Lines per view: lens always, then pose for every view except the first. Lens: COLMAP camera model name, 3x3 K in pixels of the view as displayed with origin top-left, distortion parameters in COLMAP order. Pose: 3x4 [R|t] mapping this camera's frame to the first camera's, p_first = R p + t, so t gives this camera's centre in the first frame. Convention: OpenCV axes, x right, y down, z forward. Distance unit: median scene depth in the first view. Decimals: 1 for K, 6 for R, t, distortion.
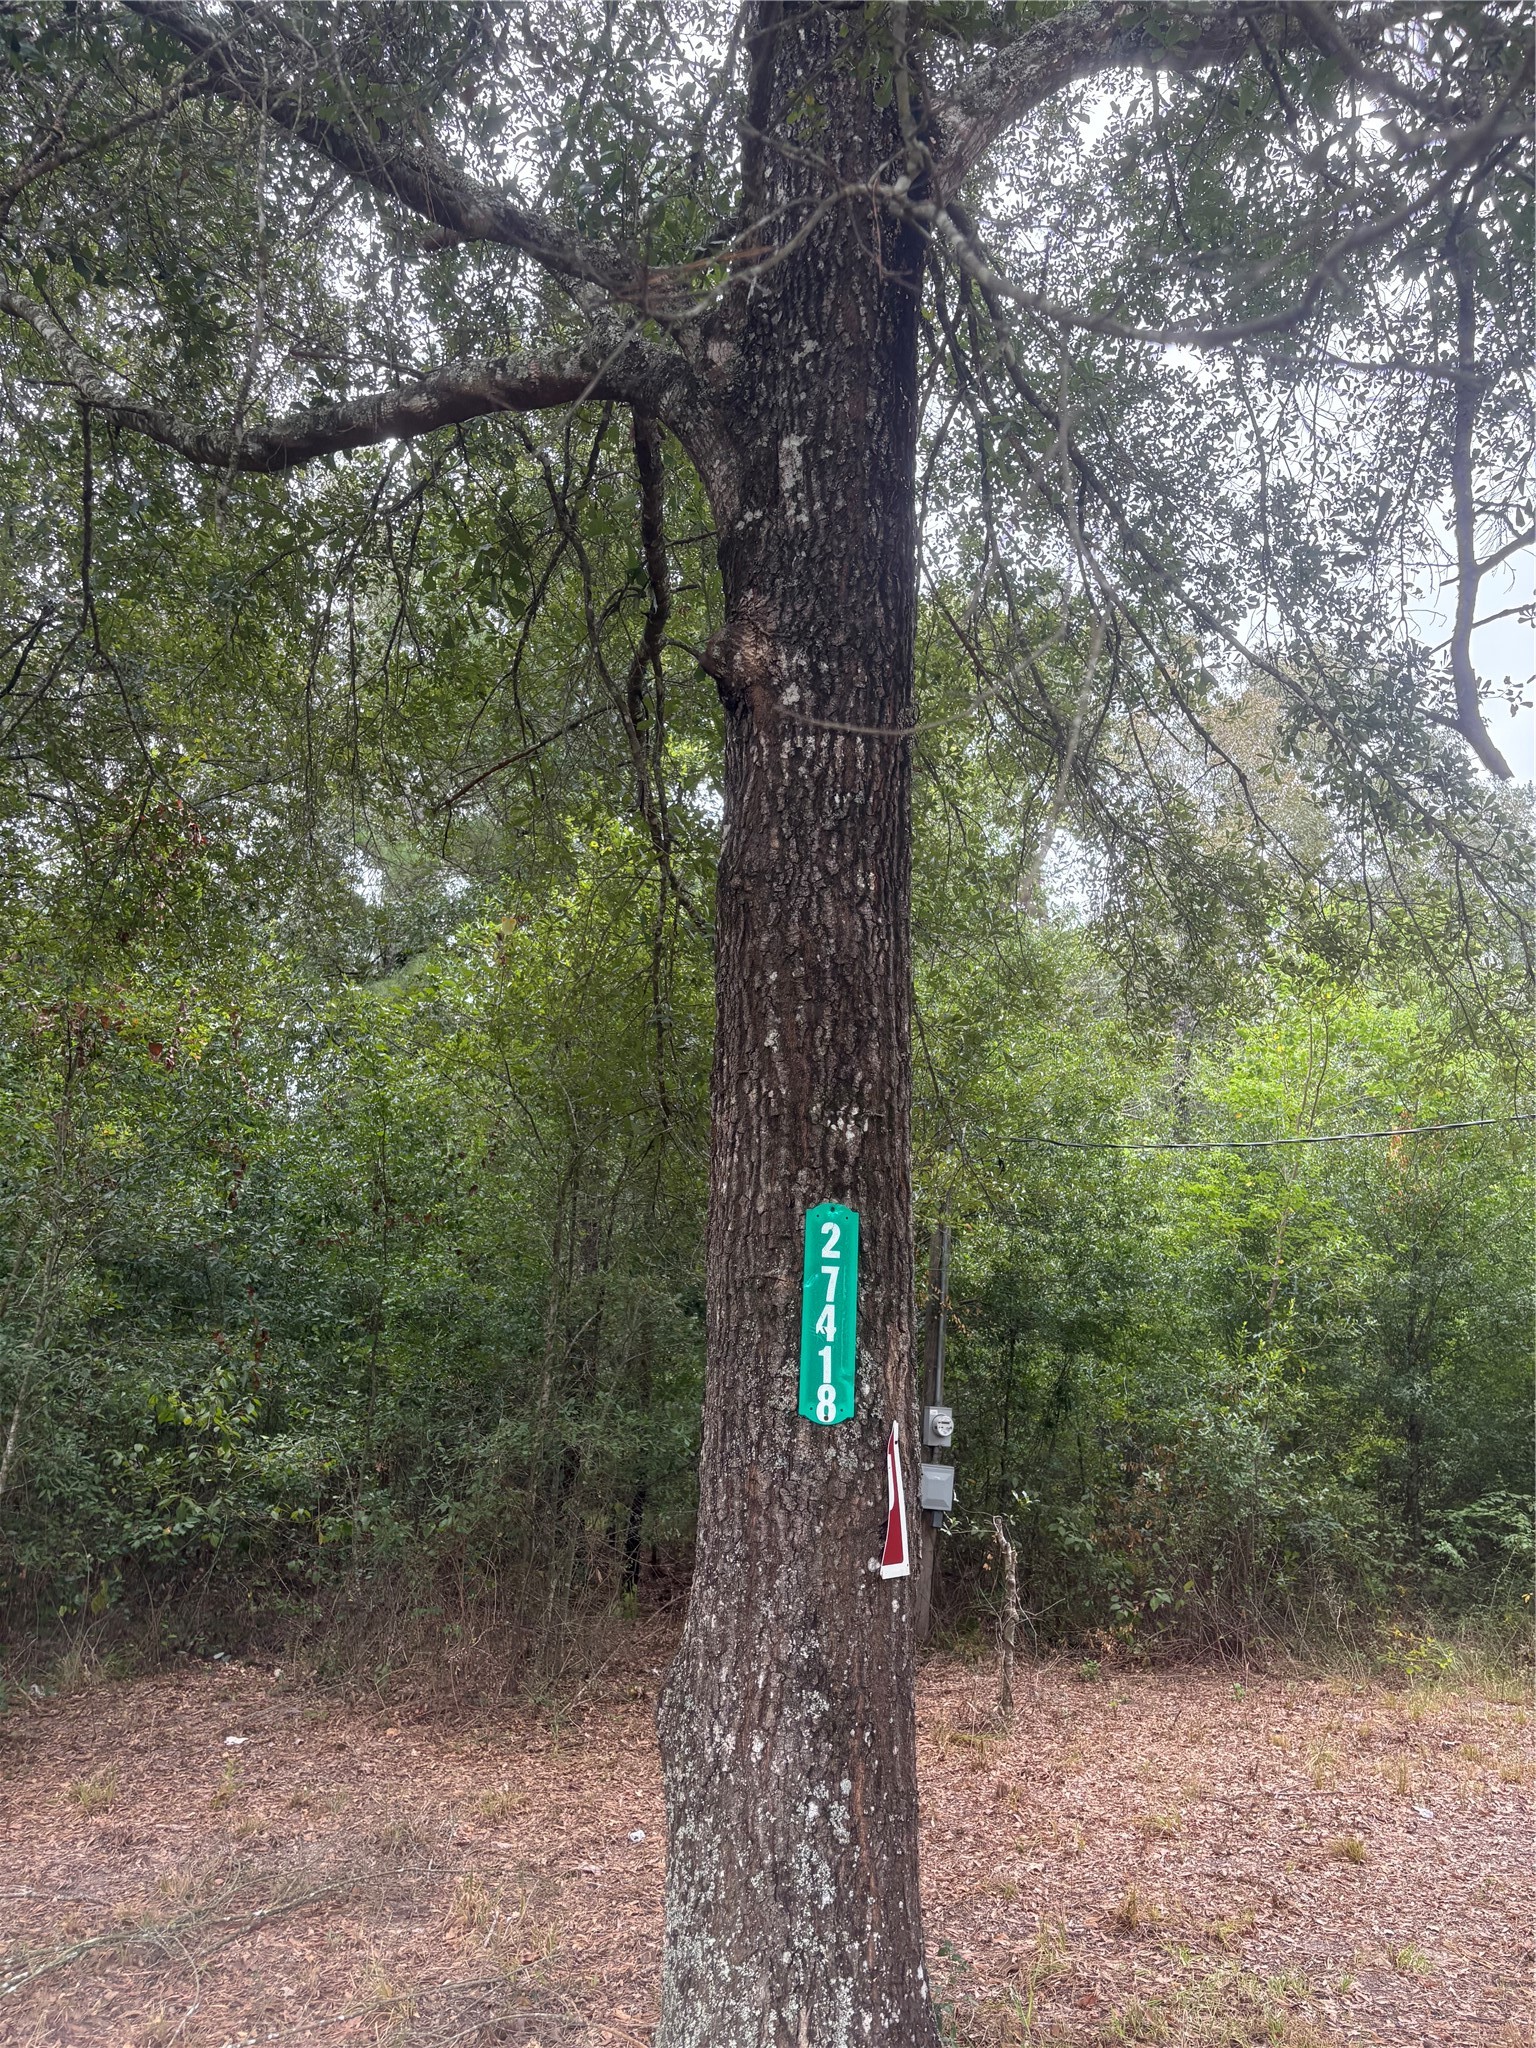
lens RADIAL K [[1551.0, 0, 768.0], [0, 1551.0, 1024.0], [0, 0, 1]] dist [0.014039, 0.002601]
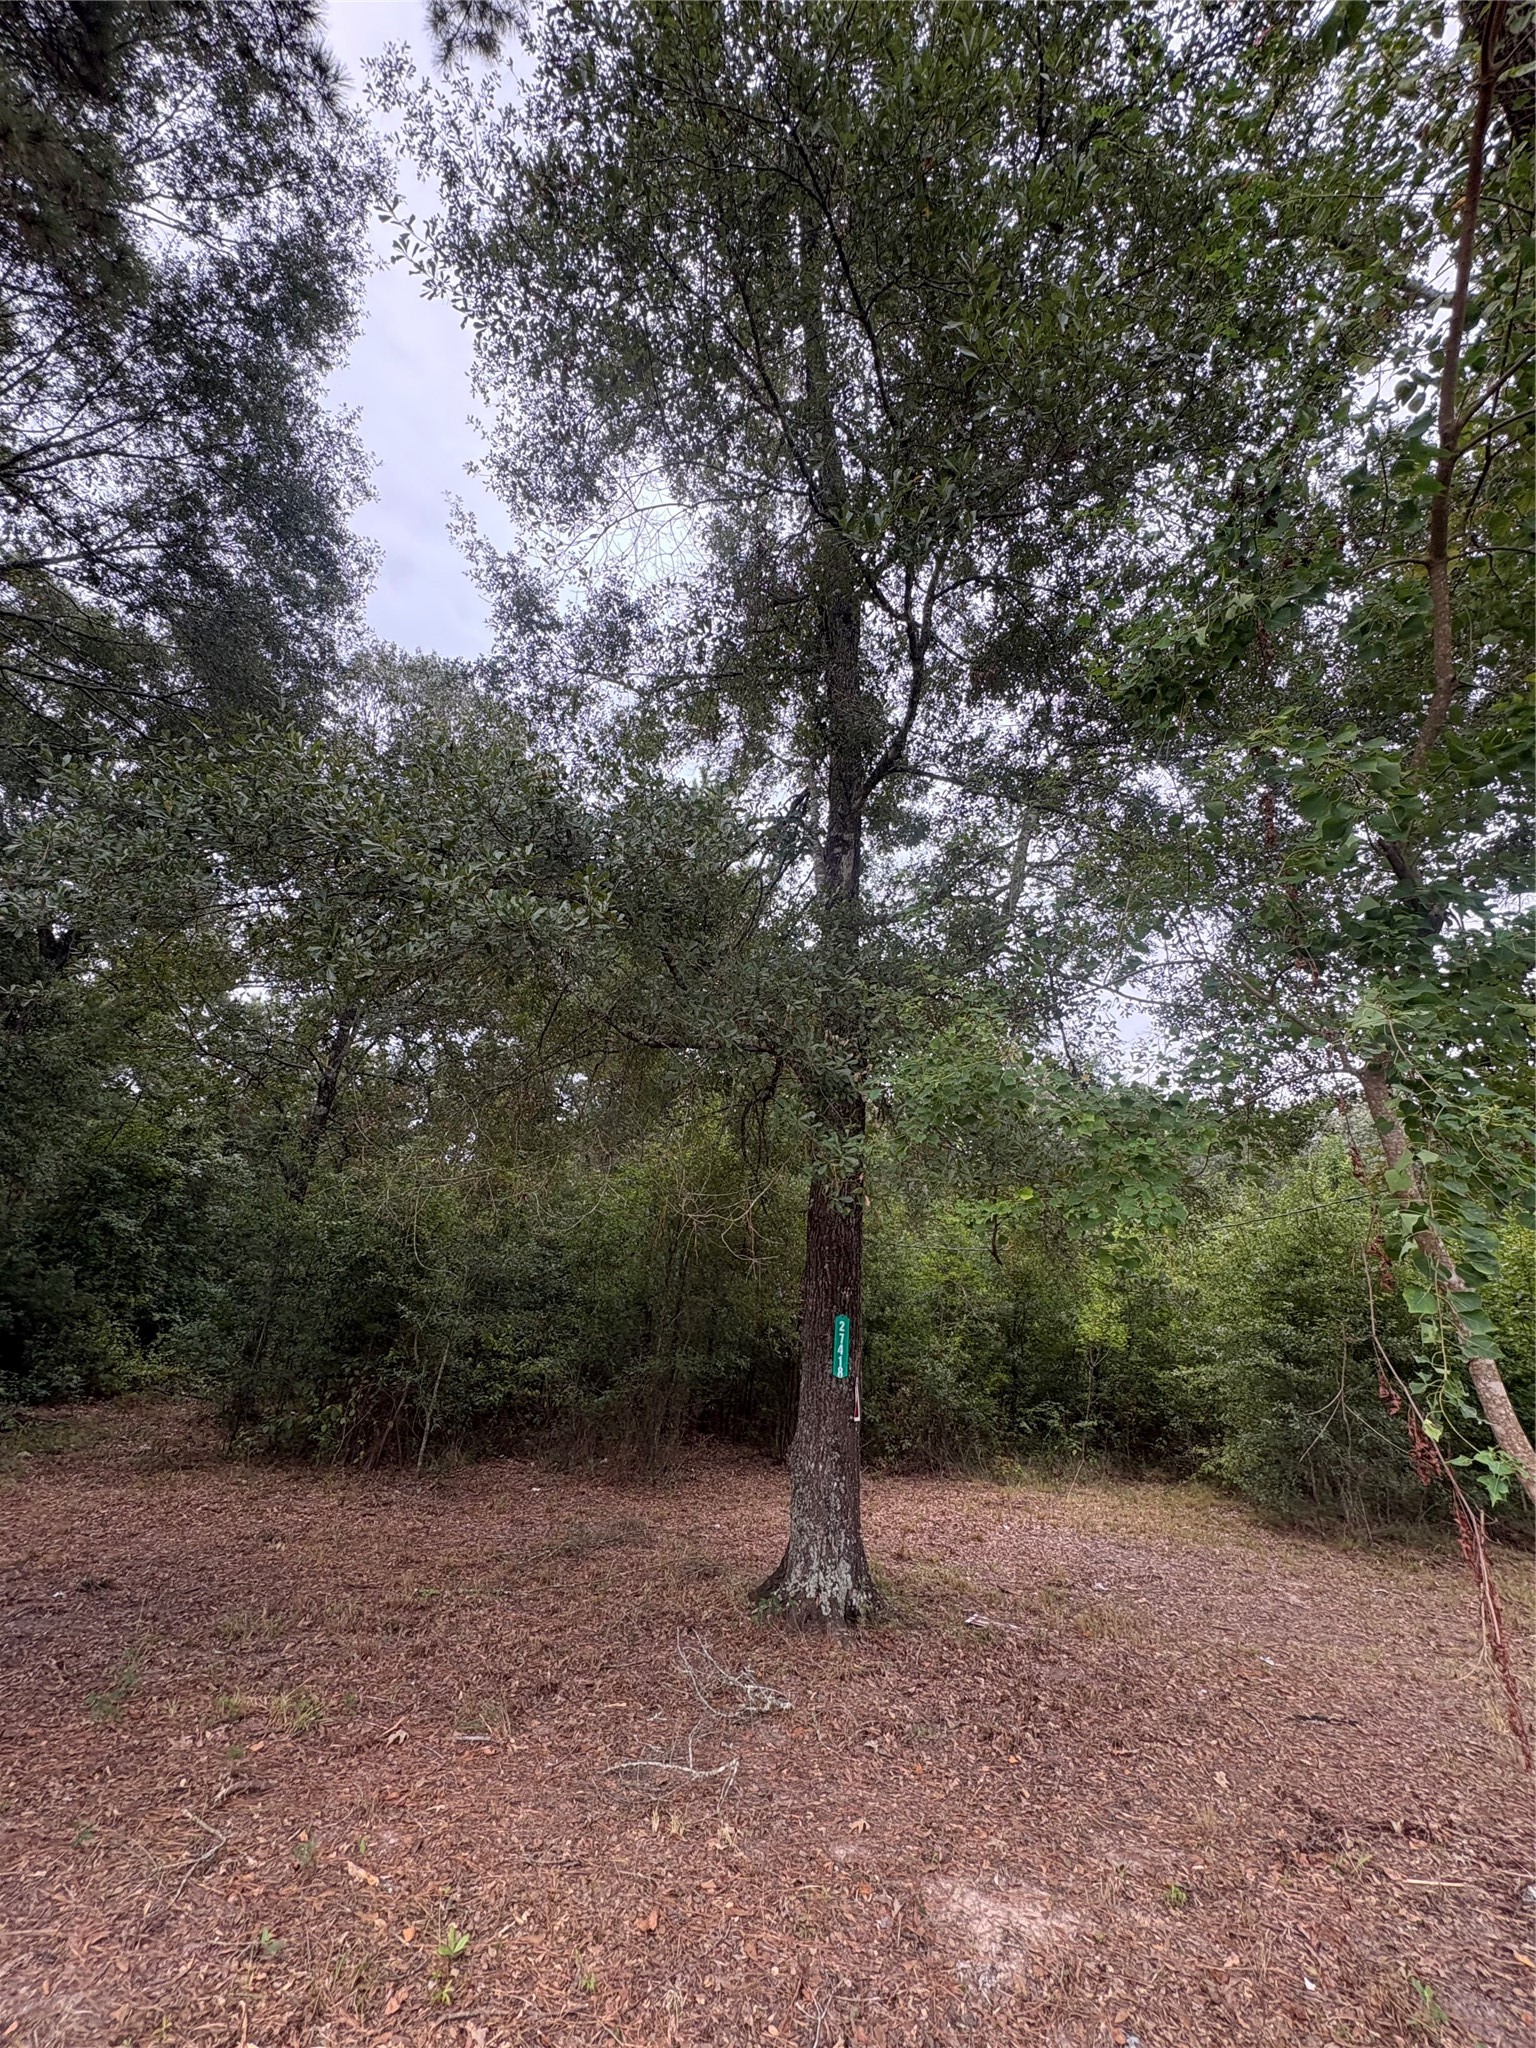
lens RADIAL K [[808.5, 0, 766.2], [0, 808.5, 1014.3], [0, 0, 1]] dist [-0.000804, 0.000192]
pose [[0.995005, 0.070668, 0.070505, -0.107001], [-0.060137, 0.988084, -0.141680, -0.102191], [-0.079677, 0.136733, 0.987398, -0.327579]]
